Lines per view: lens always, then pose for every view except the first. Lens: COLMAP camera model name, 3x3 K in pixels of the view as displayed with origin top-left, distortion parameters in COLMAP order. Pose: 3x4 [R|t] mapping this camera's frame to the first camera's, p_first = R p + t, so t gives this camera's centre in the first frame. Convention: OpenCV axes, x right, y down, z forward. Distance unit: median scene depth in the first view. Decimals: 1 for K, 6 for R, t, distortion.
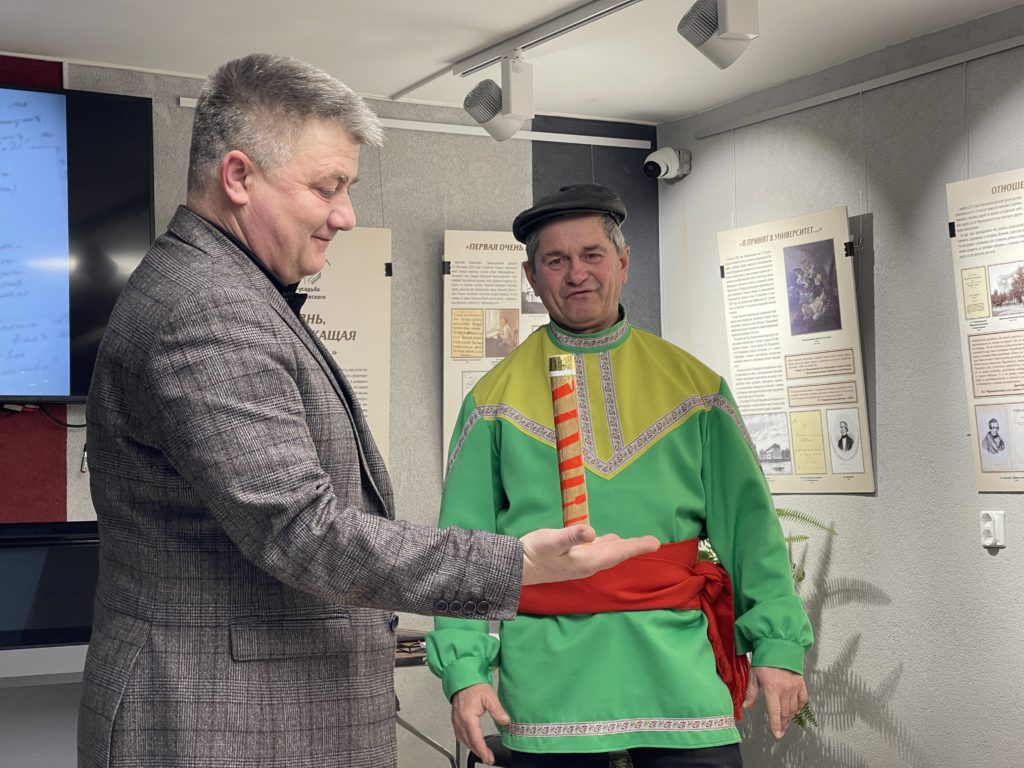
lens RADIAL K [[1890.6, 0, 508.3], [0, 1890.6, 355.6], [0, 0, 1]] dist [0.208468, 0.000000]
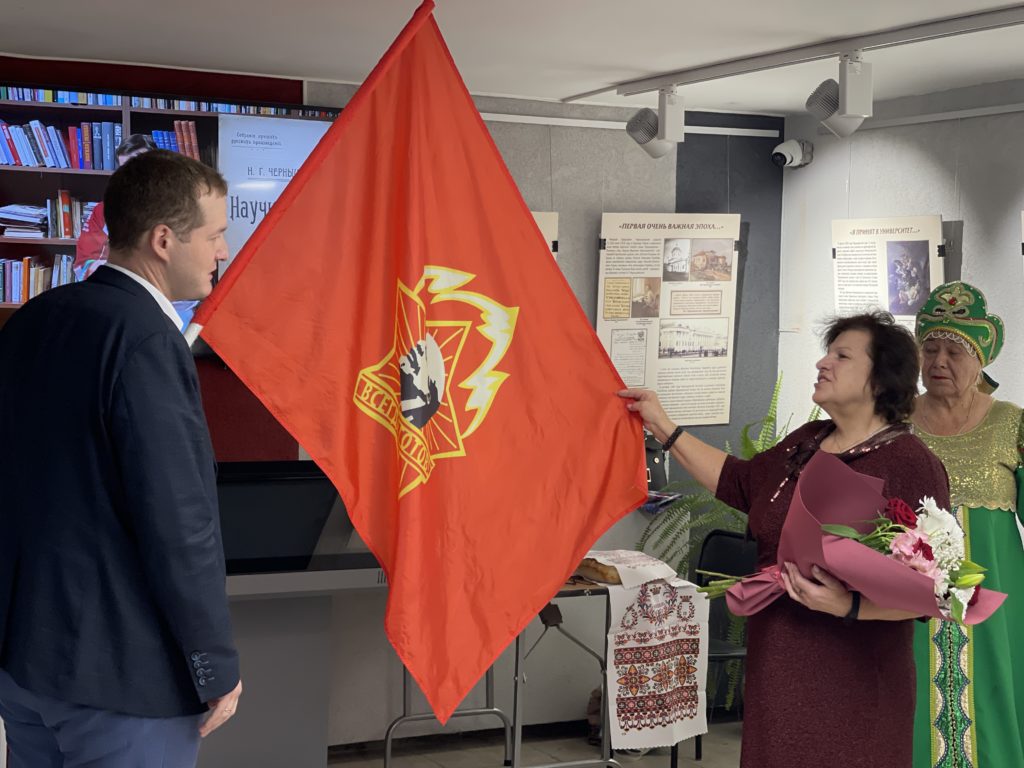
lens RADIAL K [[1890.6, 0, 510.8], [0, 1890.6, 364.3], [0, 0, 1]] dist [0.208468, 0.000000]
pose [[0.997817, 0.039883, -0.052633, -0.025165], [-0.033894, 0.993337, 0.110150, -0.104471], [0.056675, -0.108126, 0.992520, -0.214898]]
